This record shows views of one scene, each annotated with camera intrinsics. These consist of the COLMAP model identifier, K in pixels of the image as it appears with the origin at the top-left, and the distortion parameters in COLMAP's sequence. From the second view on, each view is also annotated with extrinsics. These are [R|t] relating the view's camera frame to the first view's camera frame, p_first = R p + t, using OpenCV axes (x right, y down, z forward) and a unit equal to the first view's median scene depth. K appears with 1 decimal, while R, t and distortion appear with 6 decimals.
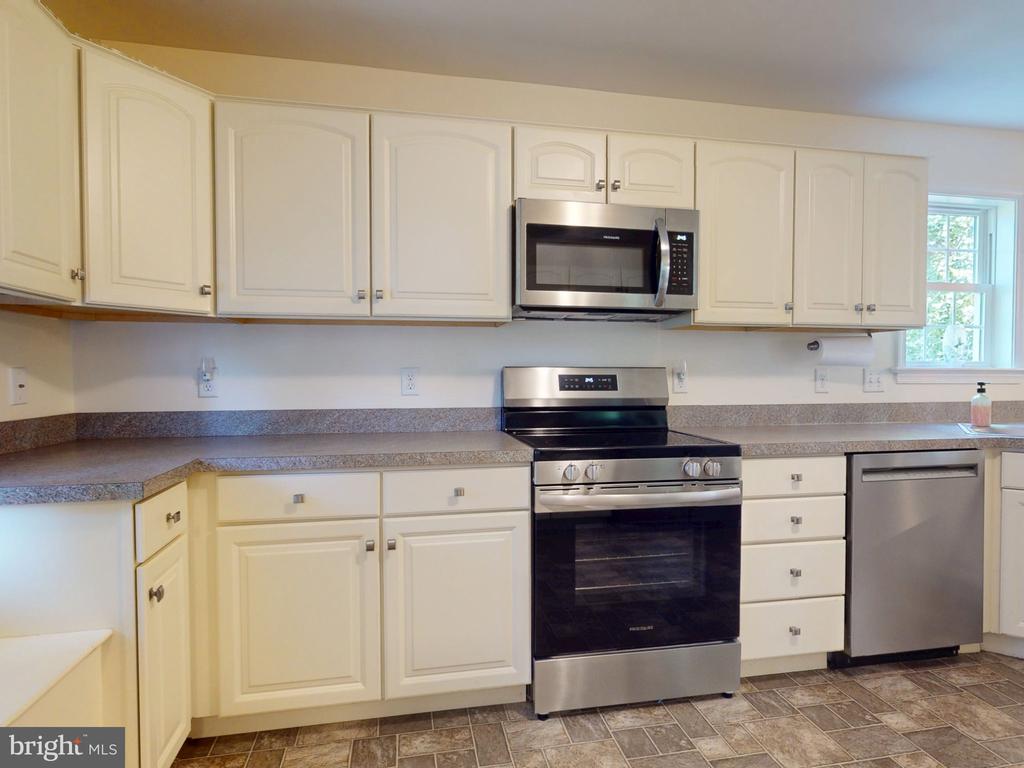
lens RADIAL K [[565.7, 0, 610.8], [0, 565.7, 383.0], [0, 0, 1]] dist [0.001455, 0.000061]
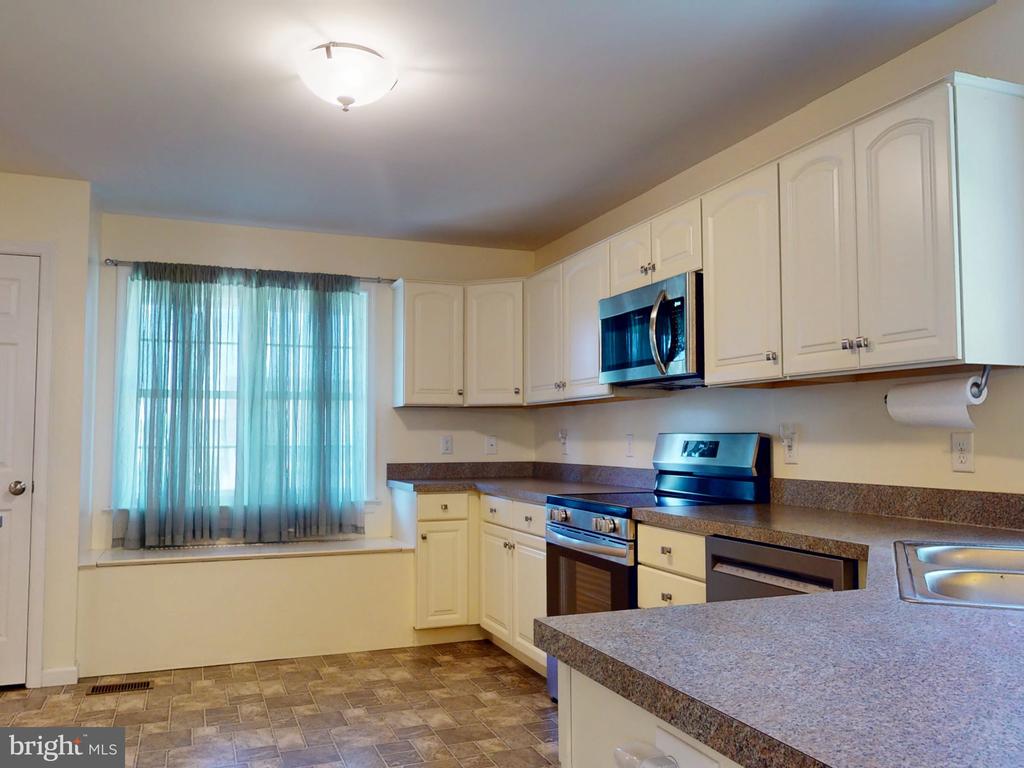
lens RADIAL K [[830.5, 0, 512.0], [0, 830.5, 384.0], [0, 0, 1]] dist [0.006108, 0.002821]
pose [[0.163677, -0.065646, -0.984327, 1.536805], [-0.022873, 0.997263, -0.070312, -0.004341], [0.986249, 0.034023, 0.161727, 0.482377]]
